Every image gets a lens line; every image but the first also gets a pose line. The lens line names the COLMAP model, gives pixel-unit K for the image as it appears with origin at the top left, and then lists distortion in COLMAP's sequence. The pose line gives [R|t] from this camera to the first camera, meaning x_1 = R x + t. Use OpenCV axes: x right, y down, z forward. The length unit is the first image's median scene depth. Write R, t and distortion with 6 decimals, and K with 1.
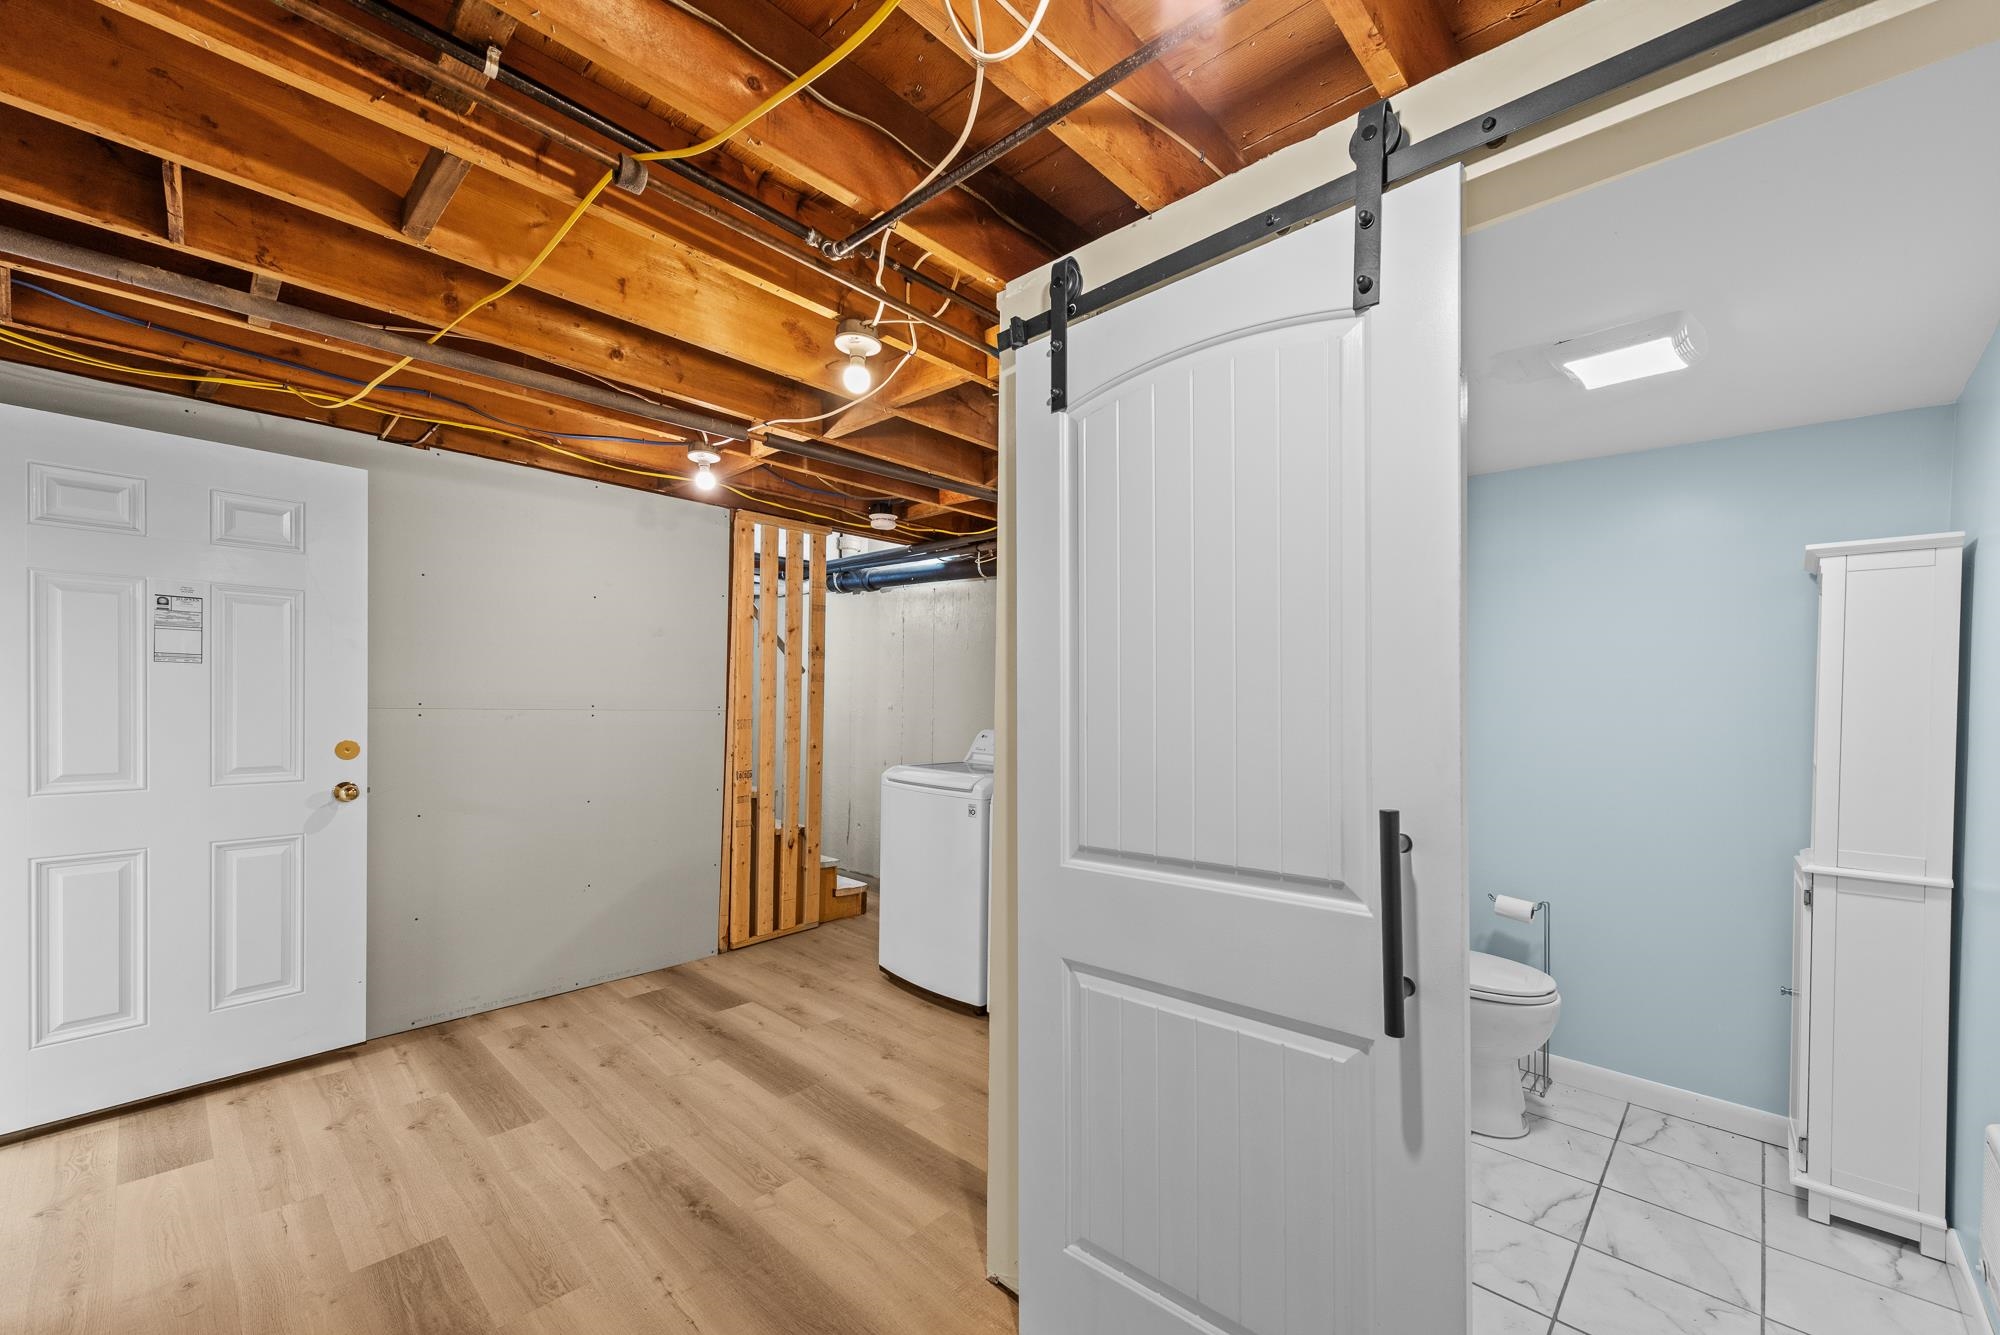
lens RADIAL K [[783.5, 0, 1010.2], [0, 783.5, 674.6], [0, 0, 1]] dist [0.020282, -0.006988]
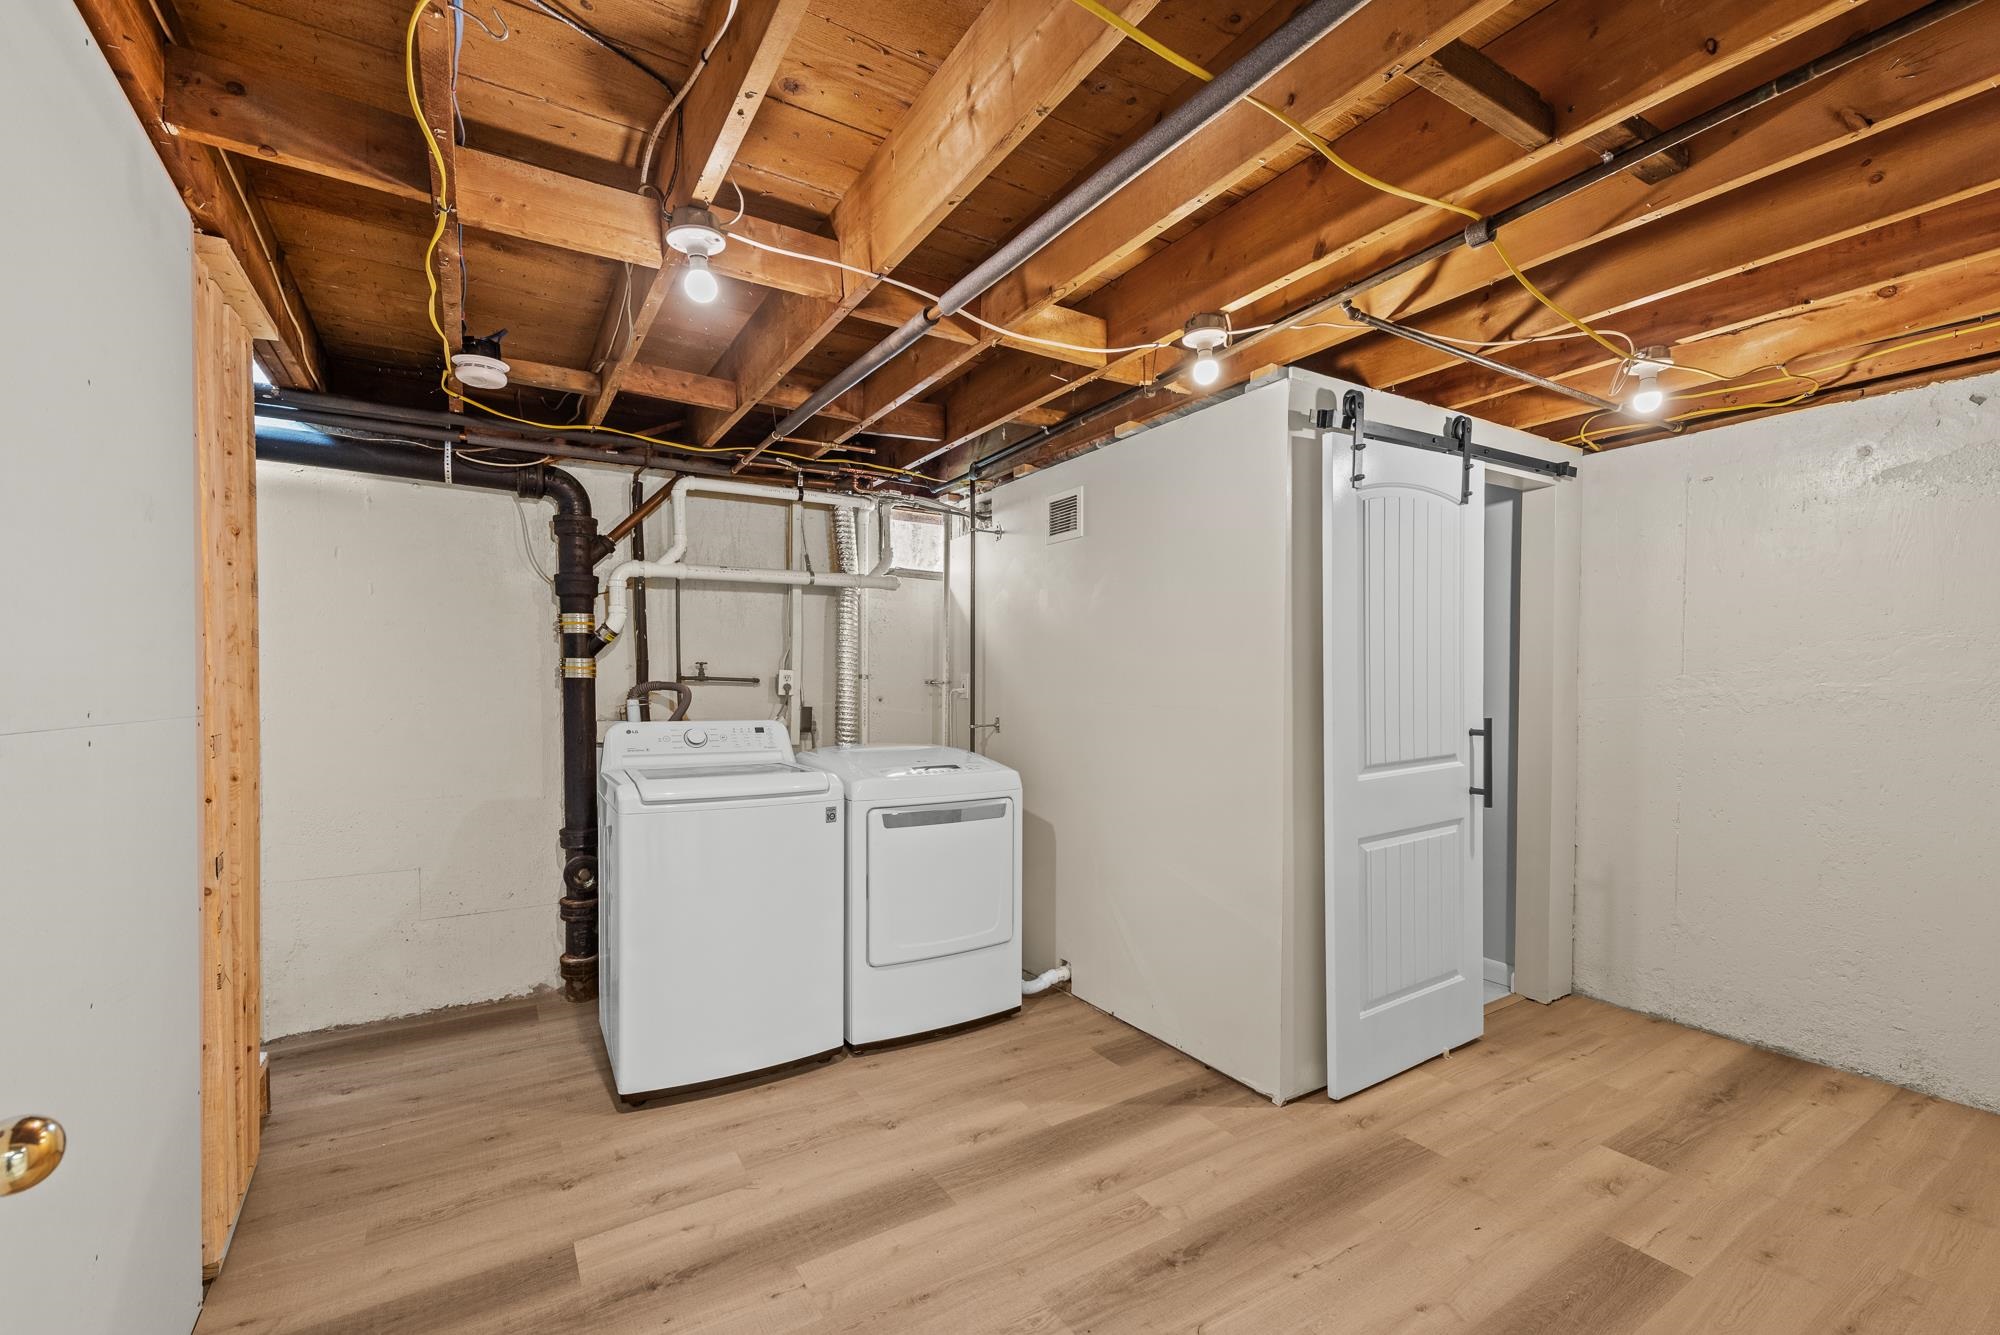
lens RADIAL K [[842.7, 0, 1000.0], [0, 842.7, 667.5], [0, 0, 1]] dist [0.009790, -0.000022]
pose [[0.274811, -0.000507, 0.961498, -2.154891], [-0.021397, 0.999749, 0.006643, 0.026578], [-0.961260, -0.022399, 0.274731, 1.510777]]
